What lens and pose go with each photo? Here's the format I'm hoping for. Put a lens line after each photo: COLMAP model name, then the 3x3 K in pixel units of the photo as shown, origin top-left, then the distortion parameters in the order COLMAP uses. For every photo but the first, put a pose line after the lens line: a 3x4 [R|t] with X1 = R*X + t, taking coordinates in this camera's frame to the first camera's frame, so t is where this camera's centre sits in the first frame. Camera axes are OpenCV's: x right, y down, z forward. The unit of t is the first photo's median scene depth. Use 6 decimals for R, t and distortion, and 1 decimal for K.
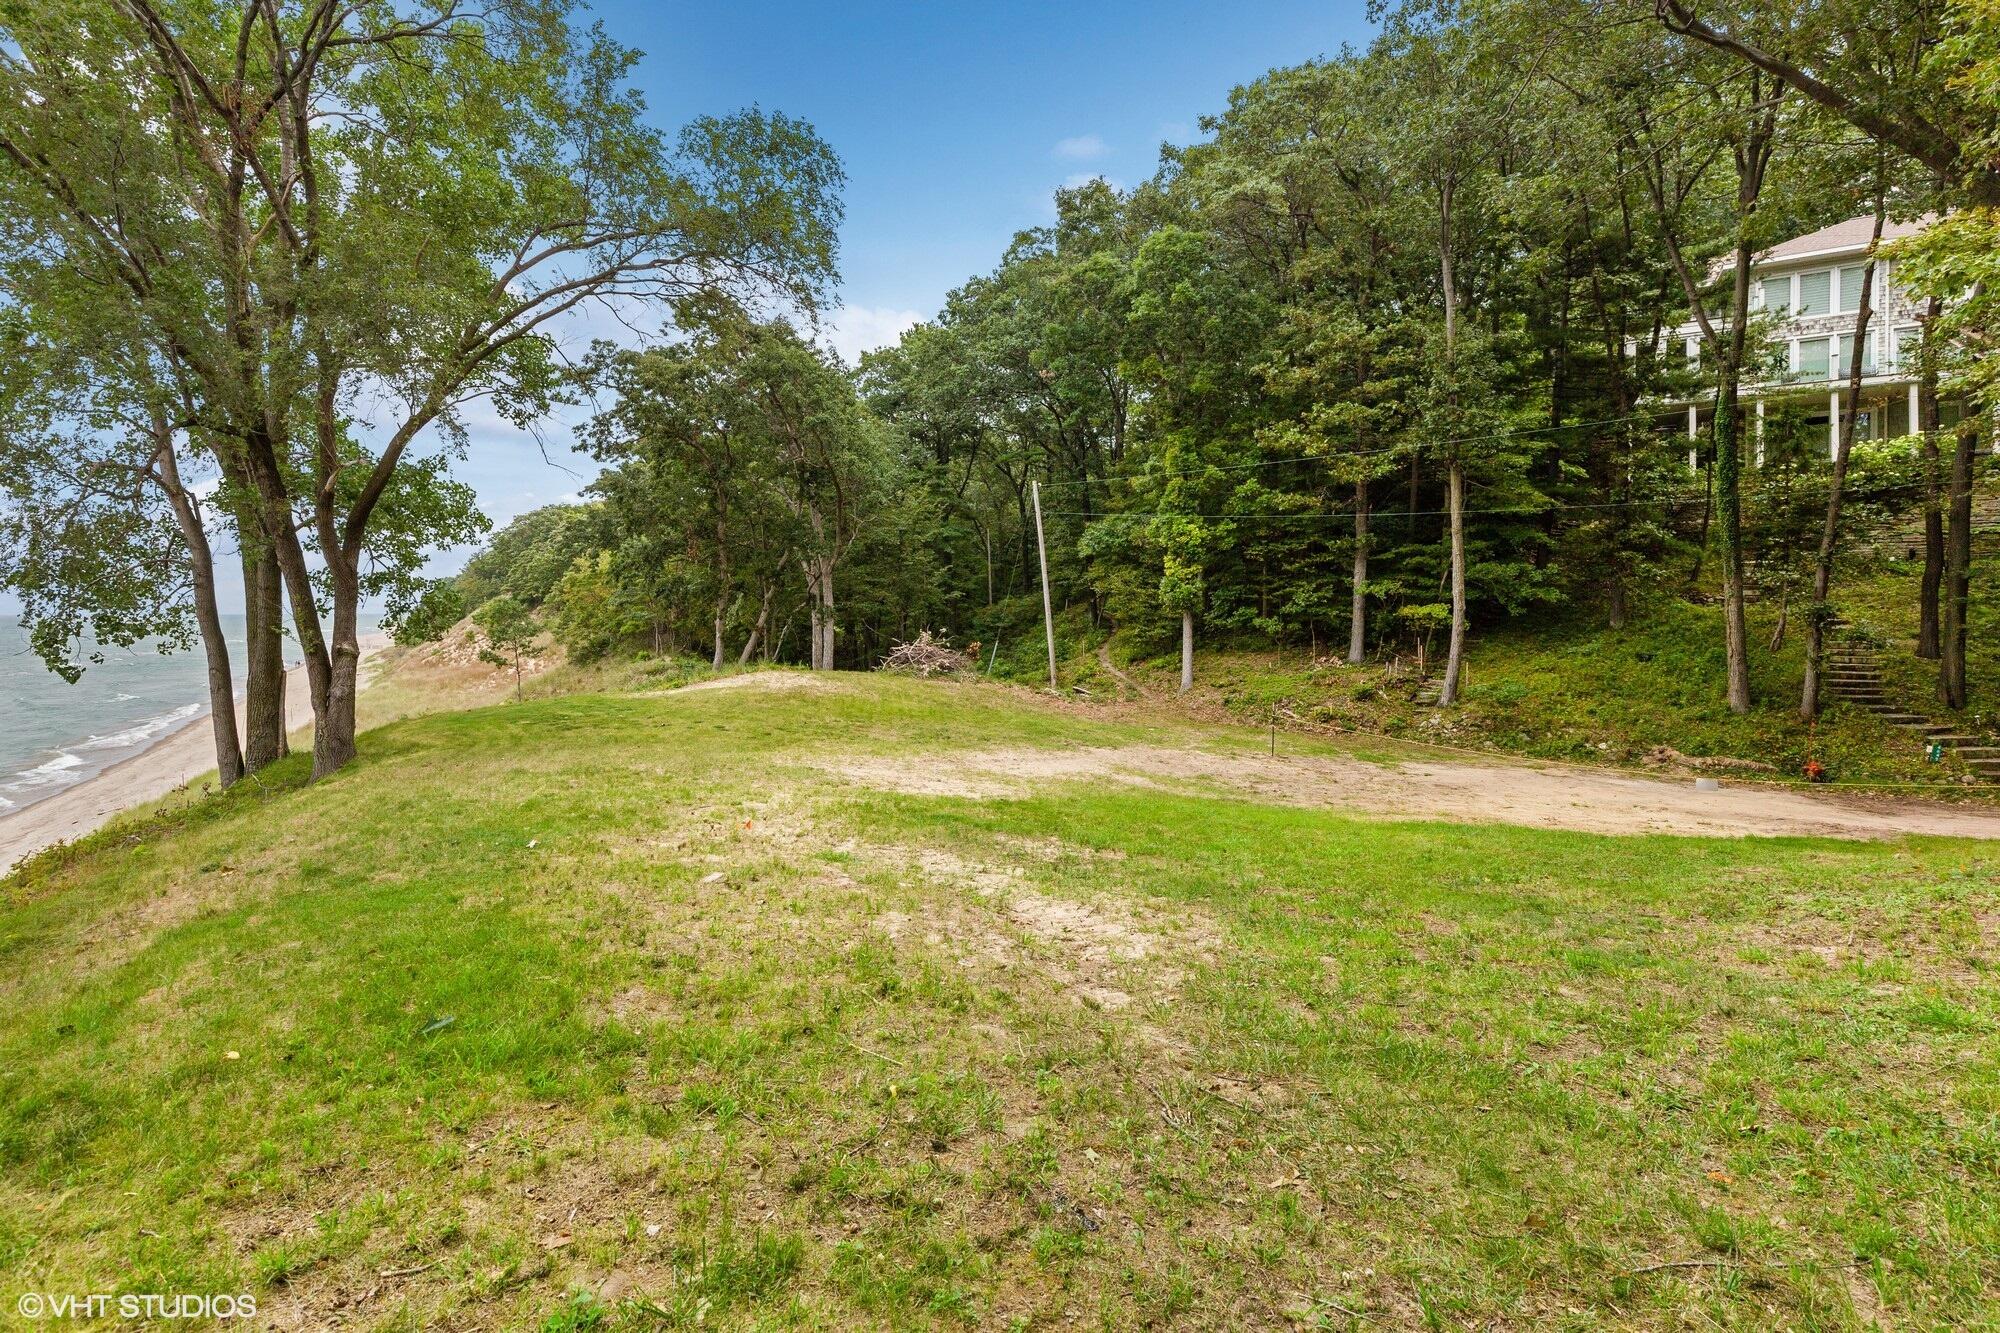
lens RADIAL K [[961.0, 0, 966.2], [0, 961.0, 616.3], [0, 0, 1]] dist [0.006346, -0.000611]
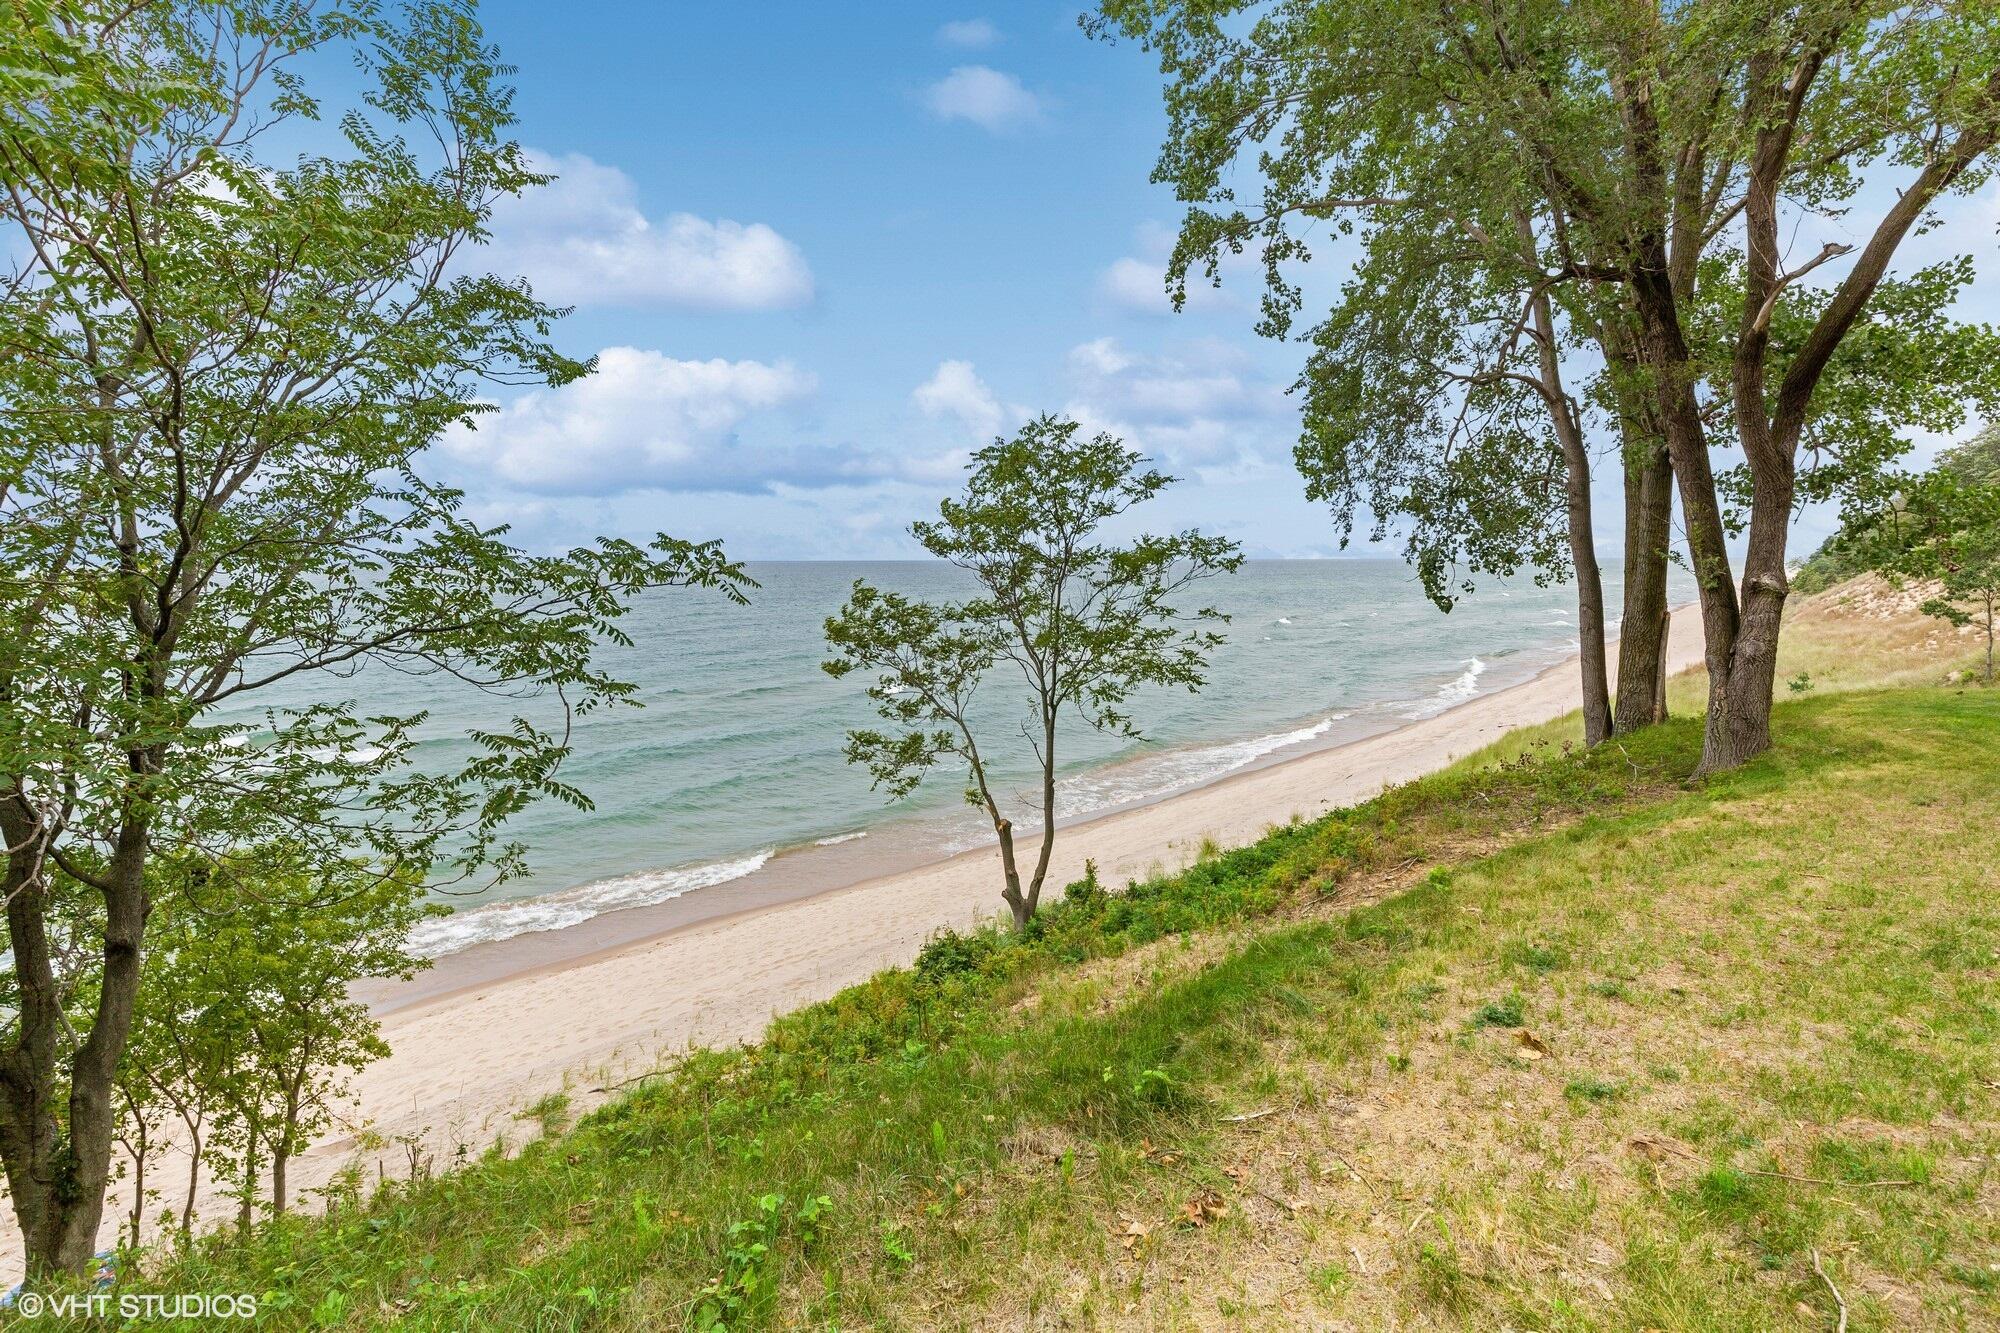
lens RADIAL K [[911.8, 0, 1004.9], [0, 911.8, 629.9], [0, 0, 1]] dist [-0.001393, 0.002383]
pose [[0.323344, 0.075962, -0.943228, -0.129239], [-0.004678, 0.996889, 0.078680, 0.010767], [0.946270, -0.021028, 0.322694, 0.178413]]
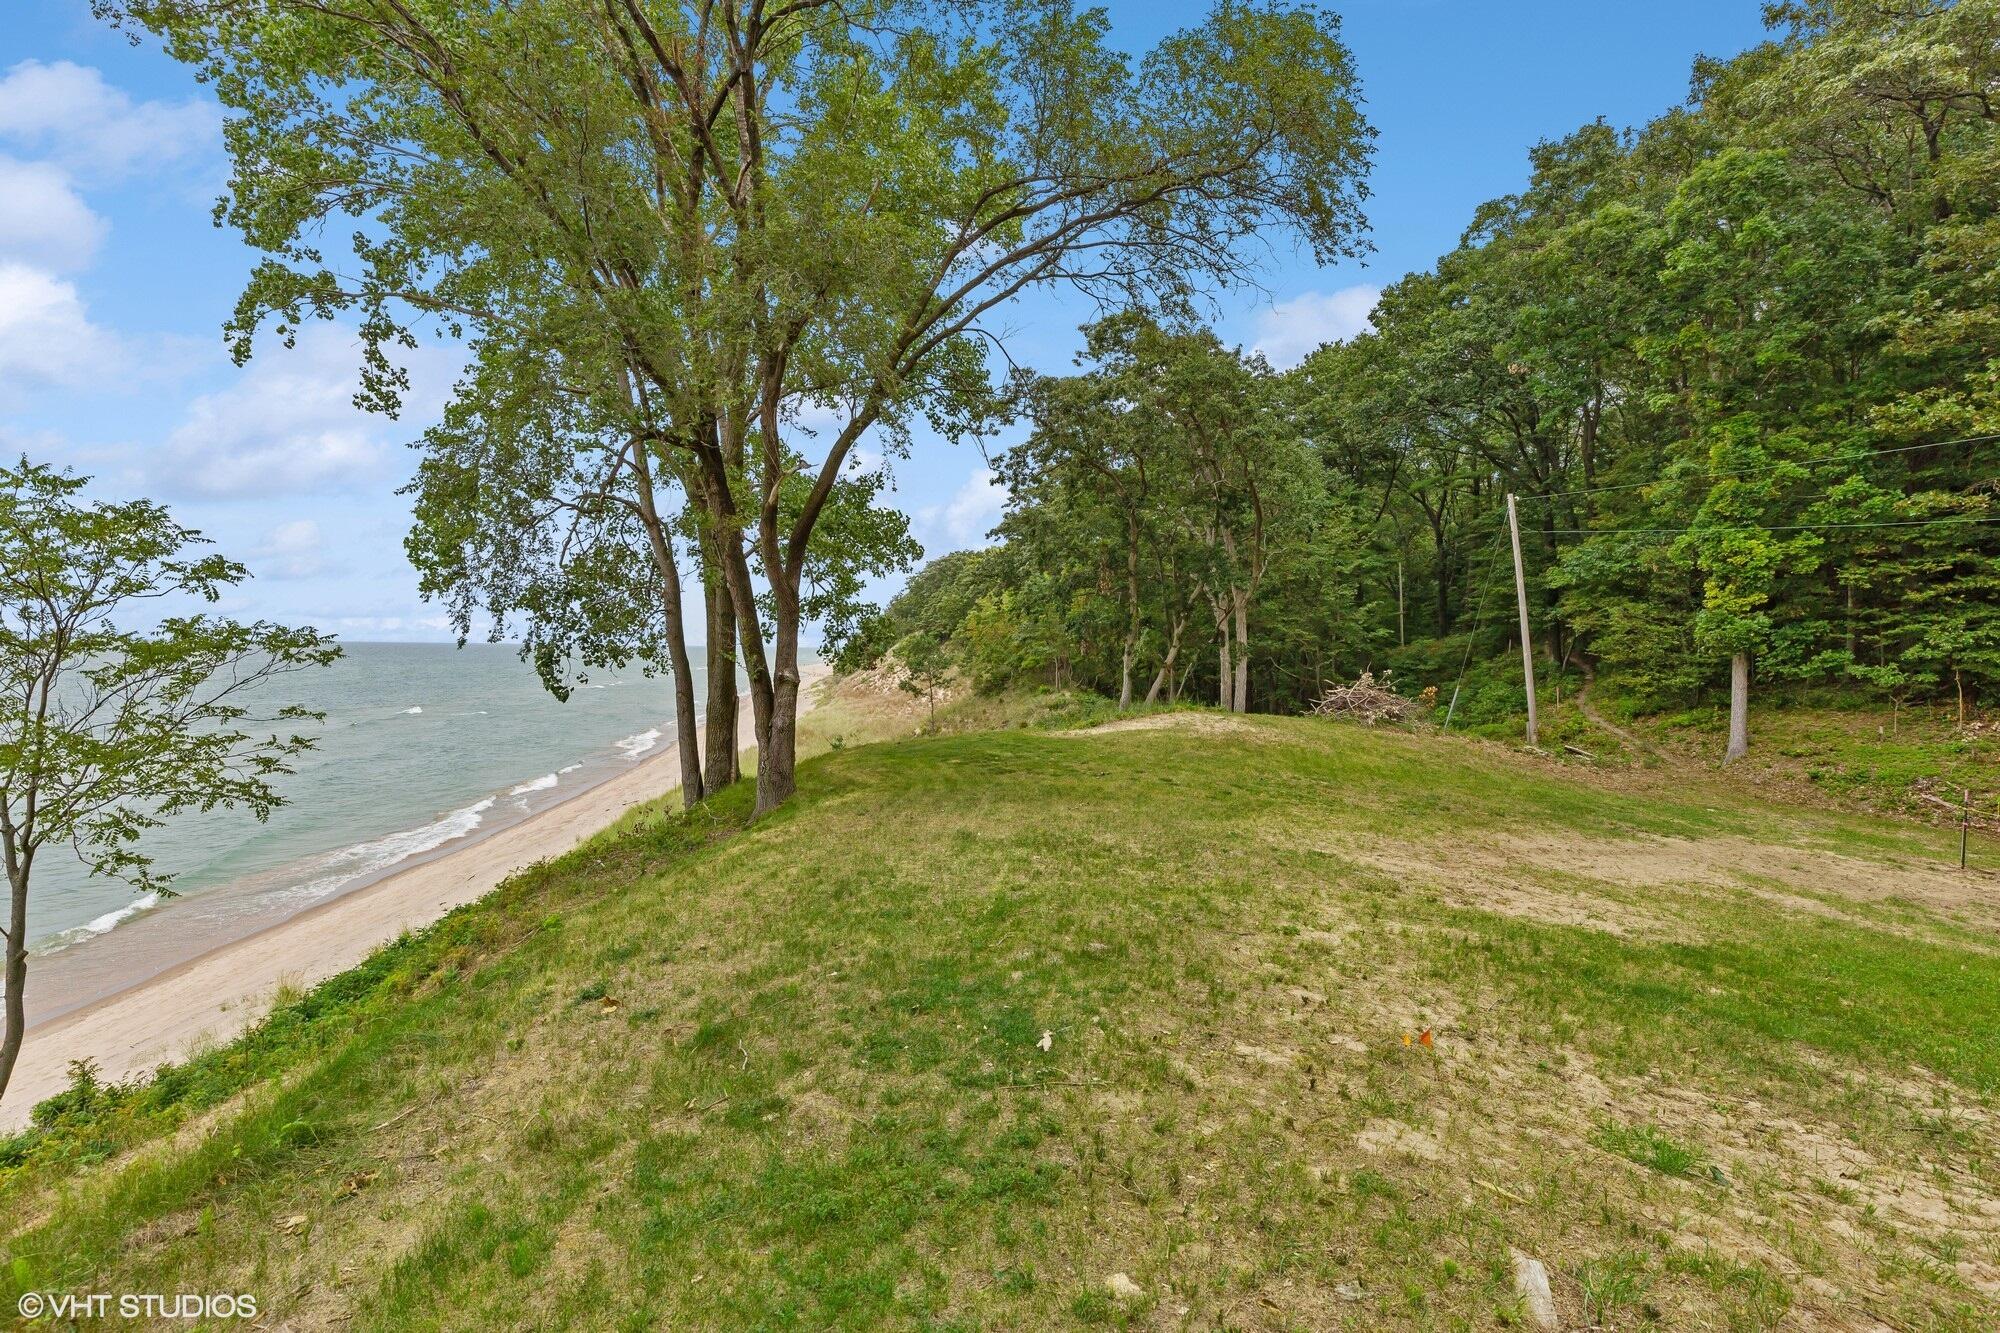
lens RADIAL K [[904.5, 0, 1007.4], [0, 904.5, 654.6], [0, 0, 1]] dist [0.010013, -0.000960]
pose [[0.941346, 0.016562, -0.337037, -0.083426], [-0.017190, 0.999852, 0.001119, 0.004609], [0.337006, 0.004740, 0.941491, 0.139758]]
